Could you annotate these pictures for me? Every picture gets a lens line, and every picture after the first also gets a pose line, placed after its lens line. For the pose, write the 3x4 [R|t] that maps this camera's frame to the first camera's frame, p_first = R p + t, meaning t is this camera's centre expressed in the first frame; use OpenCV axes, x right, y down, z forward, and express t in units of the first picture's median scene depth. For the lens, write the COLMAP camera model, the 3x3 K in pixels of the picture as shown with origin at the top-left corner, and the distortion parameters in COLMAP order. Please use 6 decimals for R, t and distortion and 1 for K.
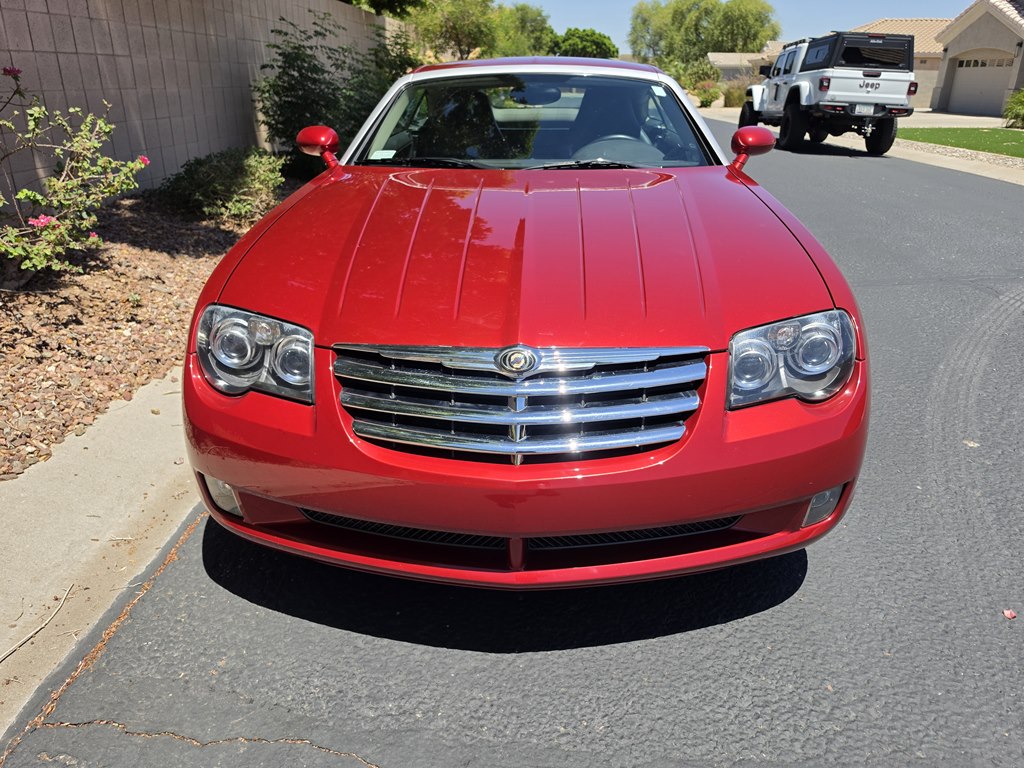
lens RADIAL K [[719.1, 0, 513.2], [0, 719.1, 354.4], [0, 0, 1]] dist [0.043953, -0.056581]
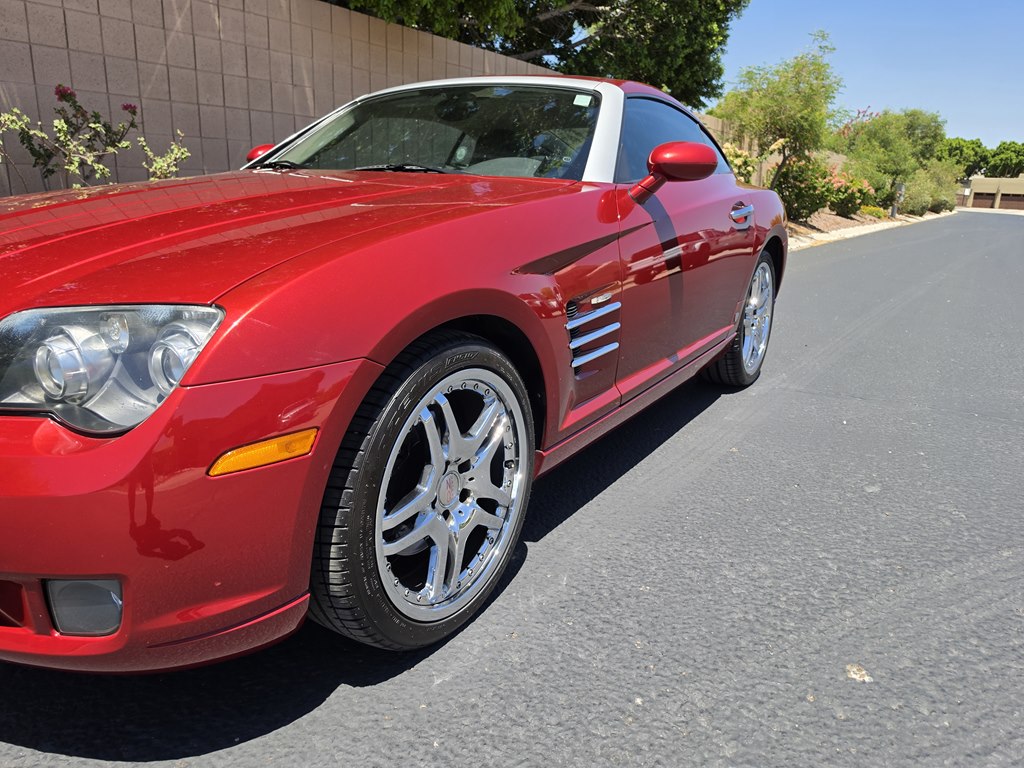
lens RADIAL K [[722.8, 0, 510.2], [0, 722.8, 364.1], [0, 0, 1]] dist [0.036055, -0.038270]
pose [[0.870950, 0.141894, -0.470438, 0.289877], [-0.201792, 0.976226, -0.079139, -0.007342], [0.448025, 0.163857, 0.878877, 0.184405]]
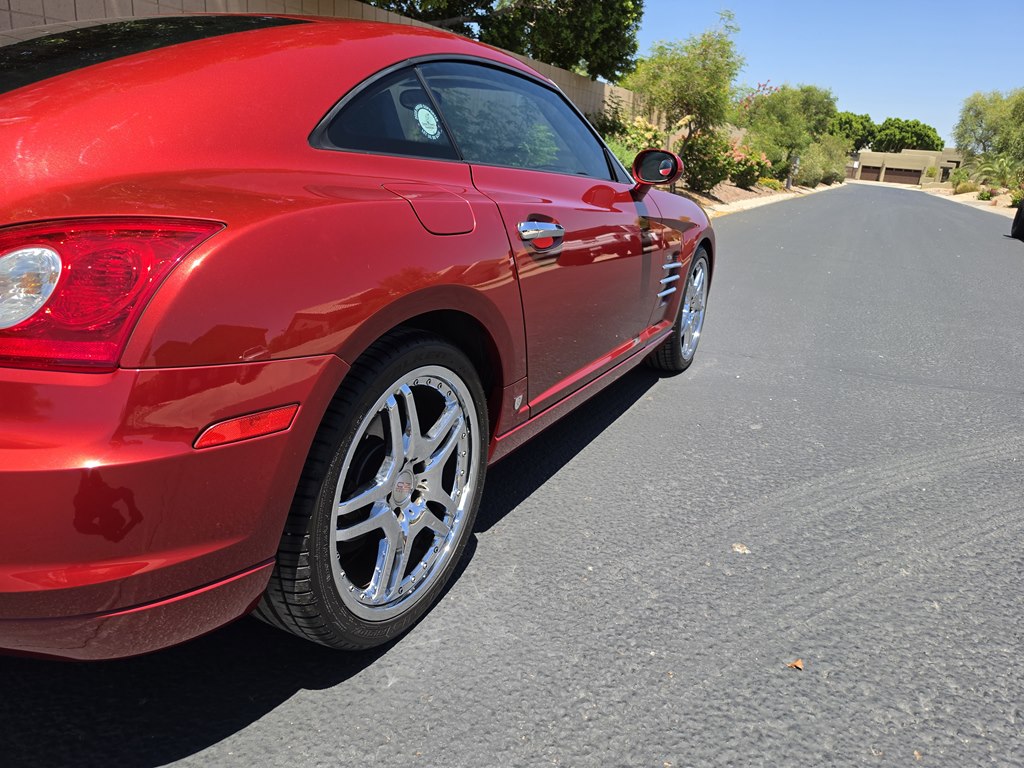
lens RADIAL K [[718.4, 0, 510.6], [0, 718.4, 368.3], [0, 0, 1]] dist [0.117063, -0.166954]
pose [[0.922278, 0.165723, -0.349197, 0.297808], [-0.194344, 0.979743, -0.048321, 0.006531], [0.334116, 0.112429, 0.935803, 0.091878]]
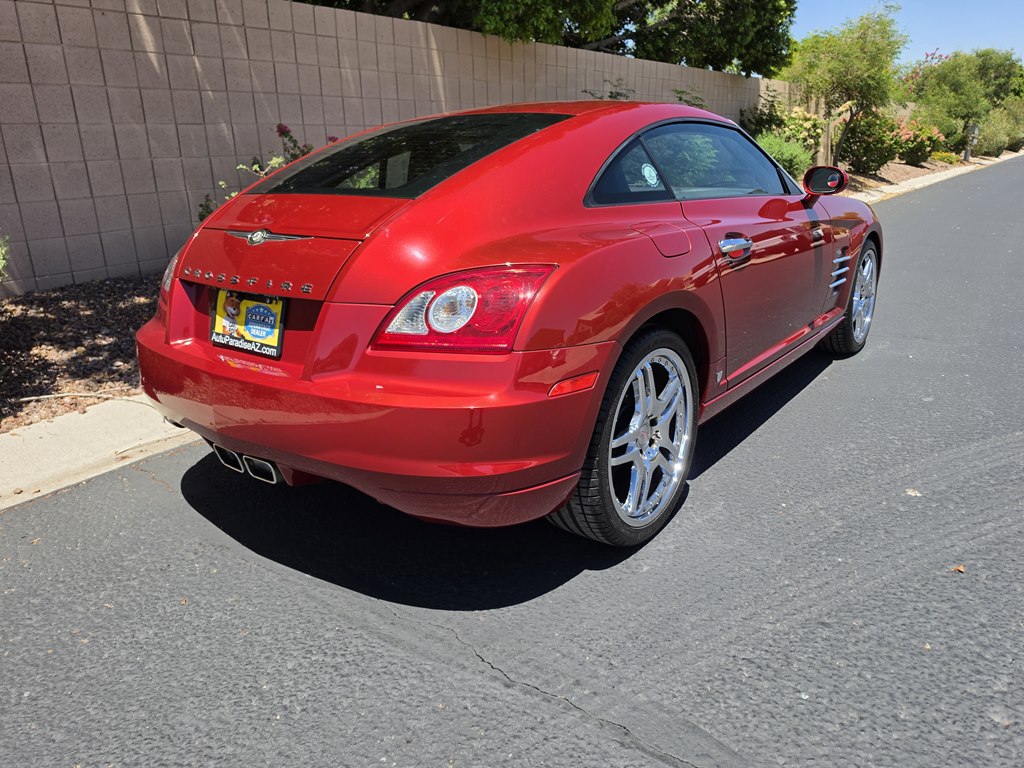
lens RADIAL K [[719.1, 0, 513.2], [0, 719.1, 354.4], [0, 0, 1]] dist [0.043953, -0.056581]
pose [[0.835583, 0.126371, -0.534632, 0.314233], [-0.167238, 0.985507, -0.028433, 0.026111], [0.523290, 0.113169, 0.844607, -0.030995]]
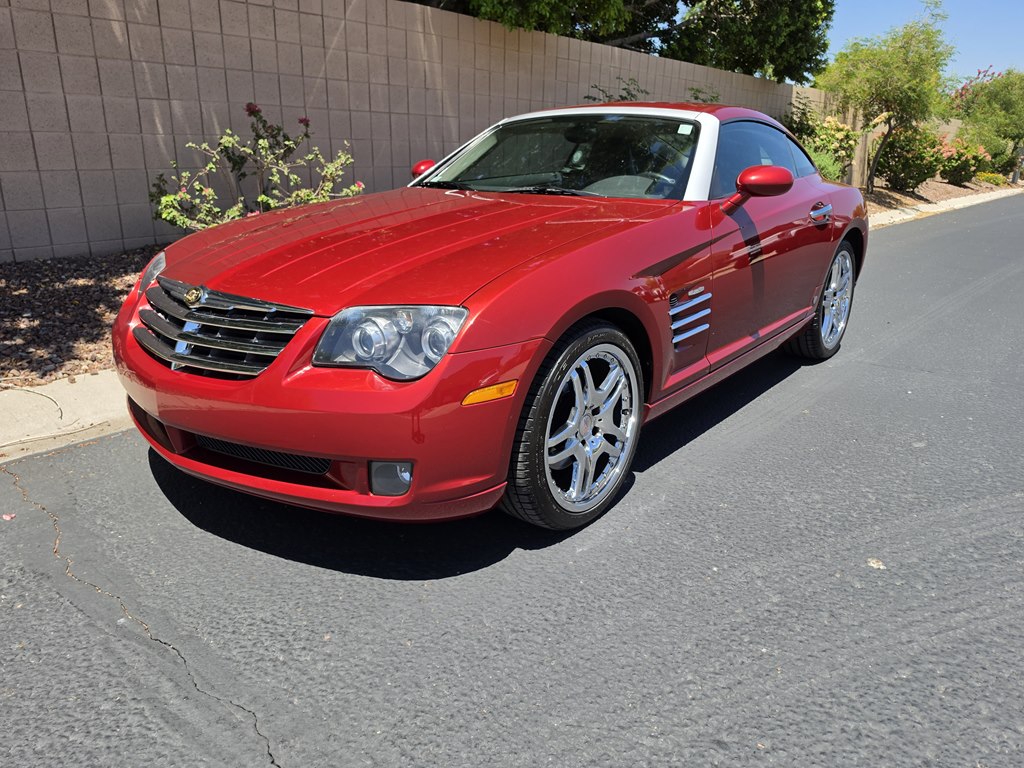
lens RADIAL K [[719.1, 0, 513.2], [0, 719.1, 354.4], [0, 0, 1]] dist [0.043953, -0.056581]
pose [[0.804984, 0.172147, -0.567773, 0.335012], [-0.223992, 0.974339, -0.022158, 0.001235], [0.549389, 0.145014, 0.822887, 0.065908]]
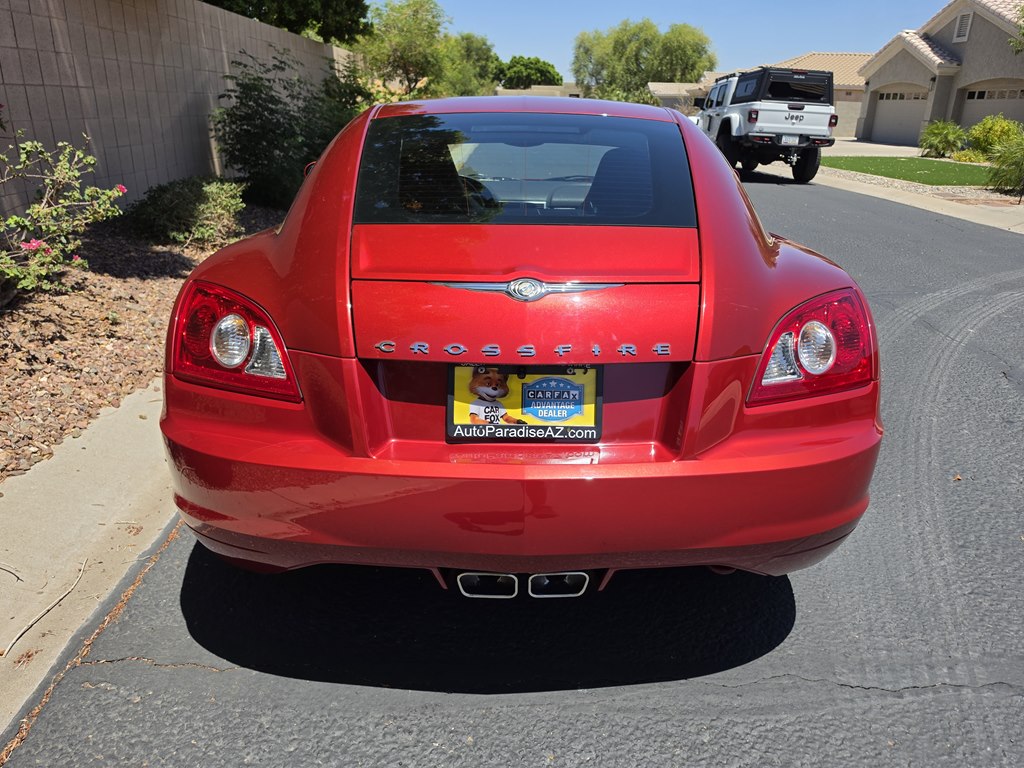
lens RADIAL K [[719.1, 0, 513.2], [0, 719.1, 354.4], [0, 0, 1]] dist [0.043953, -0.056581]
pose [[0.997473, -0.012663, 0.069912, -0.004084], [0.014842, 0.999417, -0.030744, 0.012671], [-0.069482, 0.031703, 0.997079, -0.067063]]
